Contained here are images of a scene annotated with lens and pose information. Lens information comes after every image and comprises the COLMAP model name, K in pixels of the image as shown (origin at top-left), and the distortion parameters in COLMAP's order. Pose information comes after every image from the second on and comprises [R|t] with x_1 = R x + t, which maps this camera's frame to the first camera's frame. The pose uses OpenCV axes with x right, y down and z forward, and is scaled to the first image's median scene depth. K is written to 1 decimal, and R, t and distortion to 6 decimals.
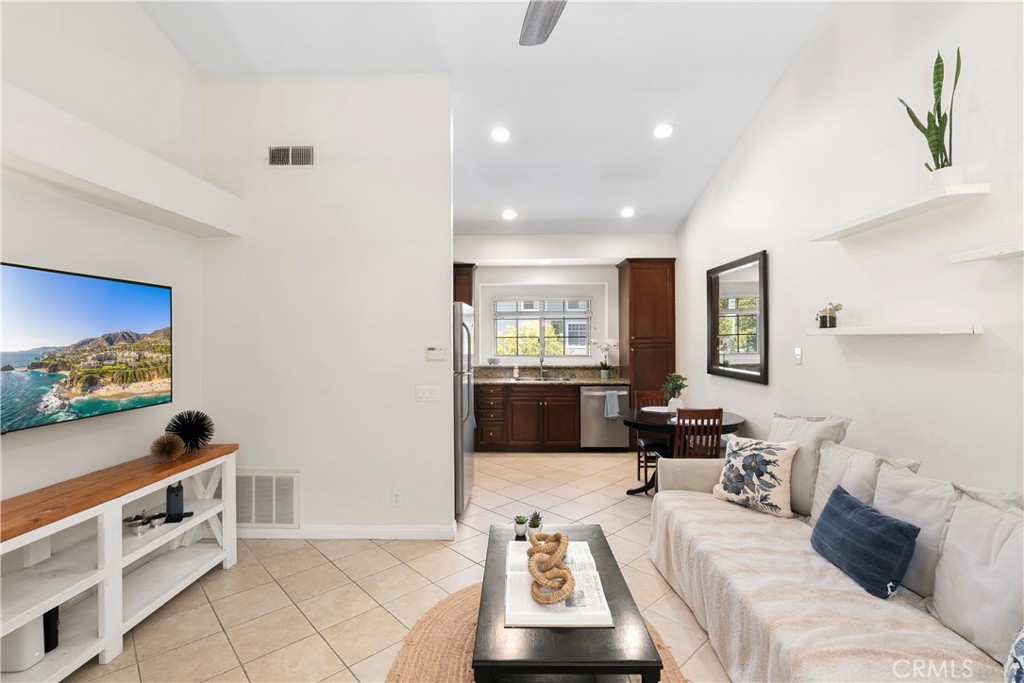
lens RADIAL K [[470.4, 0, 512.7], [0, 470.4, 342.1], [0, 0, 1]] dist [0.000286, 0.000183]
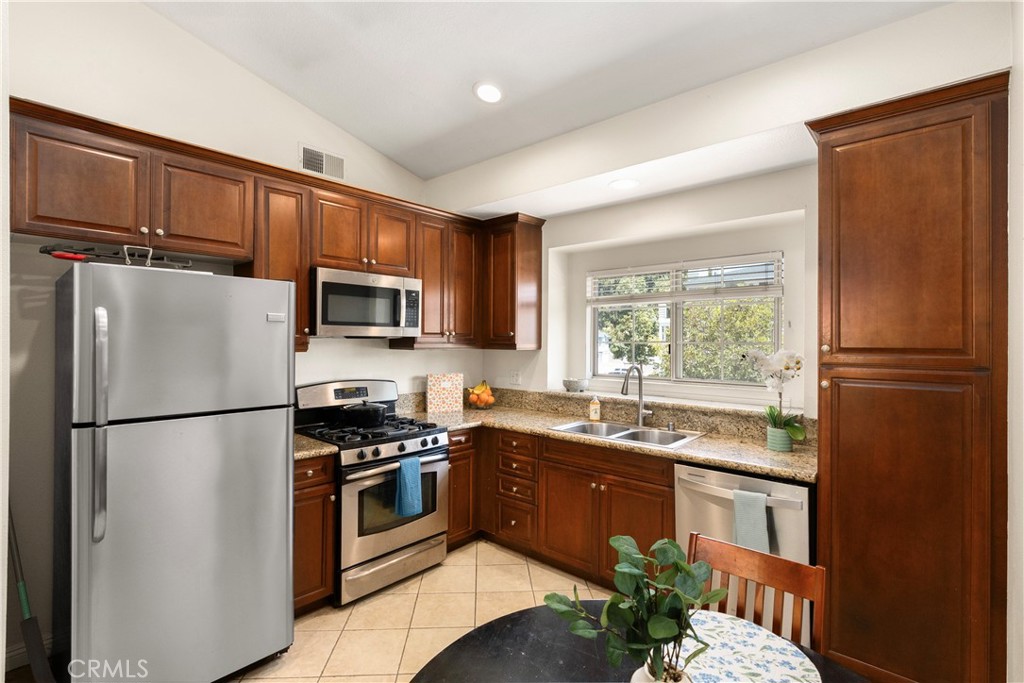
lens RADIAL K [[480.8, 0, 510.4], [0, 480.8, 340.5], [0, 0, 1]] dist [0.002149, 0.000086]
pose [[0.752621, 0.005893, -0.658427, 0.682273], [-0.007504, 0.999972, 0.000373, -0.029727], [0.658411, 0.004660, 0.752644, 1.267376]]
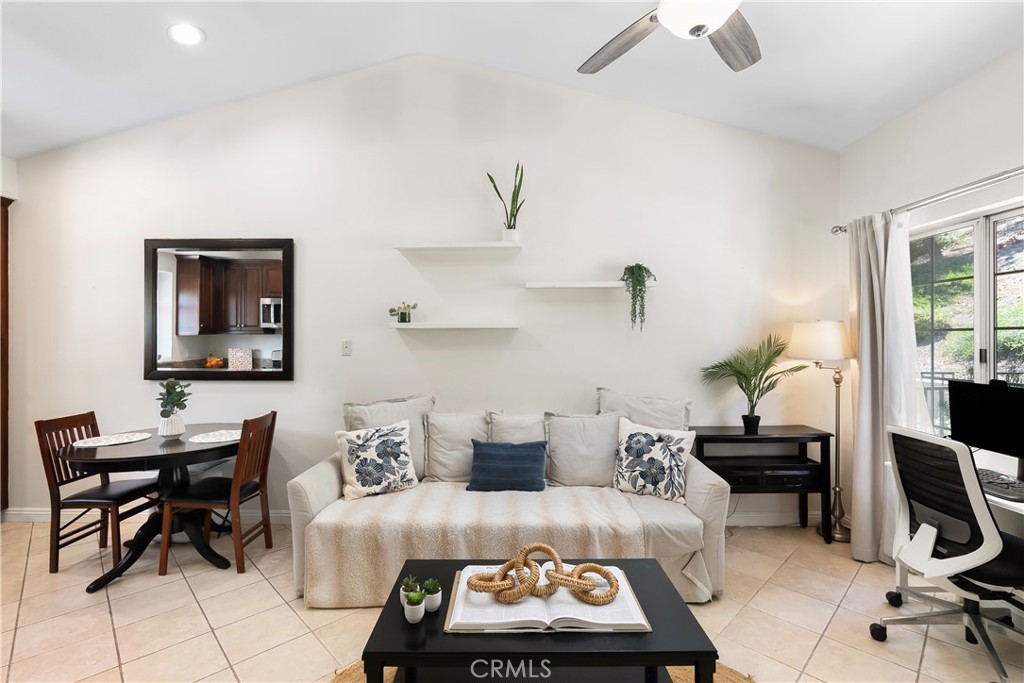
lens RADIAL K [[470.4, 0, 511.2], [0, 470.4, 337.7], [0, 0, 1]] dist [0.000286, 0.000183]
pose [[-0.007753, 0.004153, 0.999961, -0.584939], [0.008784, 0.999953, -0.004085, 0.017417], [-0.999931, 0.008752, -0.007789, 0.790063]]
